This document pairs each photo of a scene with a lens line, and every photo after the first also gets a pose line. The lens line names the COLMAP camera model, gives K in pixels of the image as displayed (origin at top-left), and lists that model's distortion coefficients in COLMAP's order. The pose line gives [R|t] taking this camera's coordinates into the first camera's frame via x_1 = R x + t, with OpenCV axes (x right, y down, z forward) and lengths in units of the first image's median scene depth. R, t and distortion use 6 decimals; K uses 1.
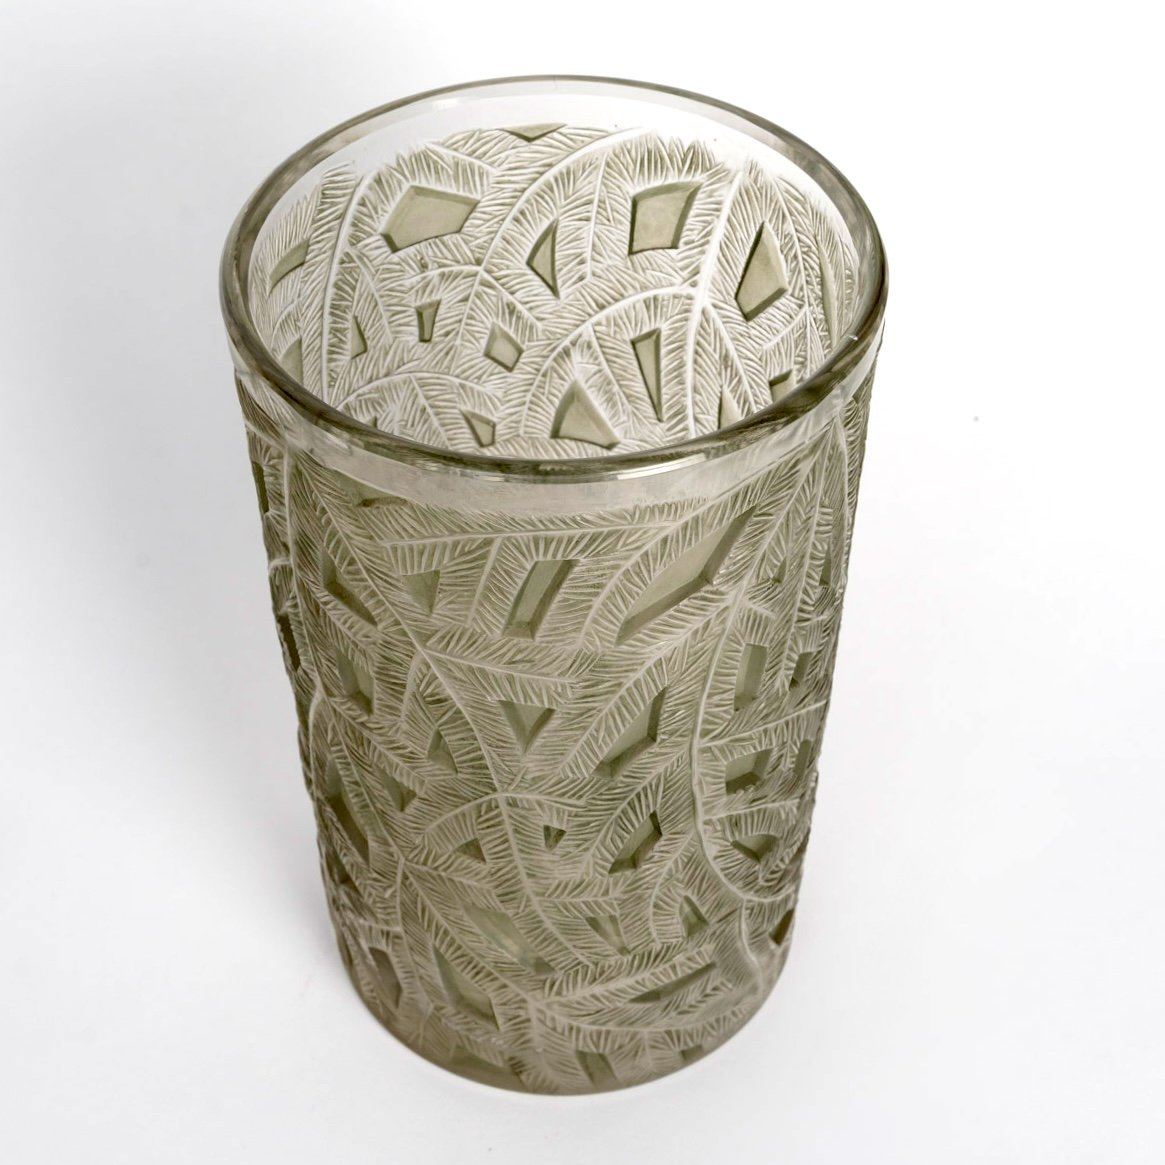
lens RADIAL K [[2605.1, 0, 582.5], [0, 2605.1, 582.5], [0, 0, 1]] dist [0.008293, -0.238937]
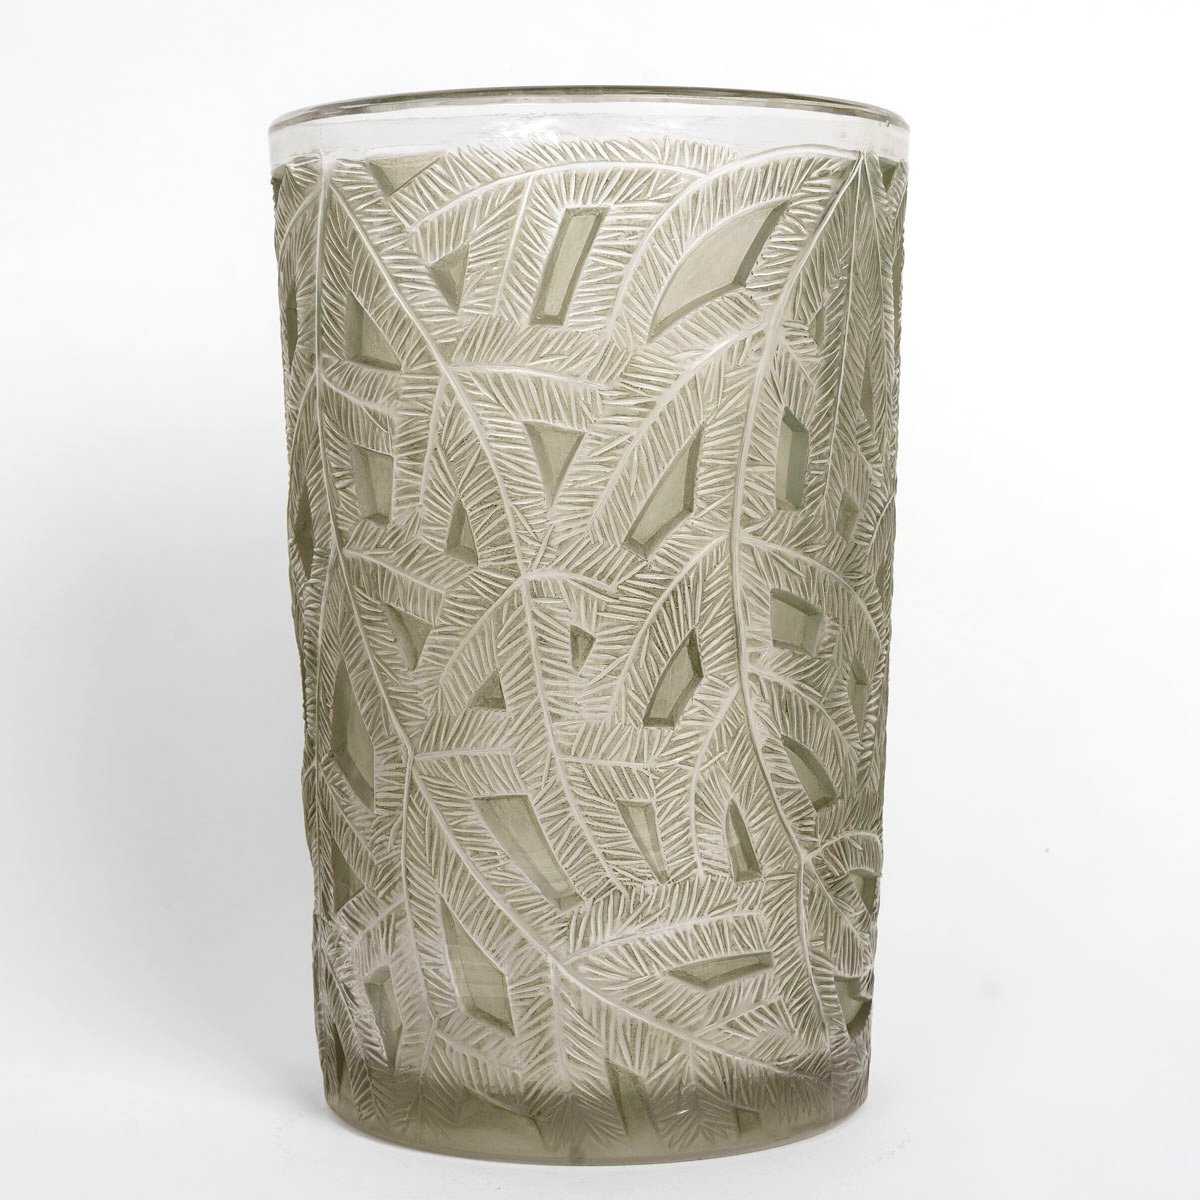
lens RADIAL K [[2683.4, 0, 600.0], [0, 2683.4, 600.0], [0, 0, 1]] dist [0.008293, -0.238937]
pose [[0.999788, 0.000403, -0.020567, 0.014708], [-0.013672, 0.760027, -0.649747, 0.700413], [0.015370, 0.649891, 0.759872, 0.291644]]
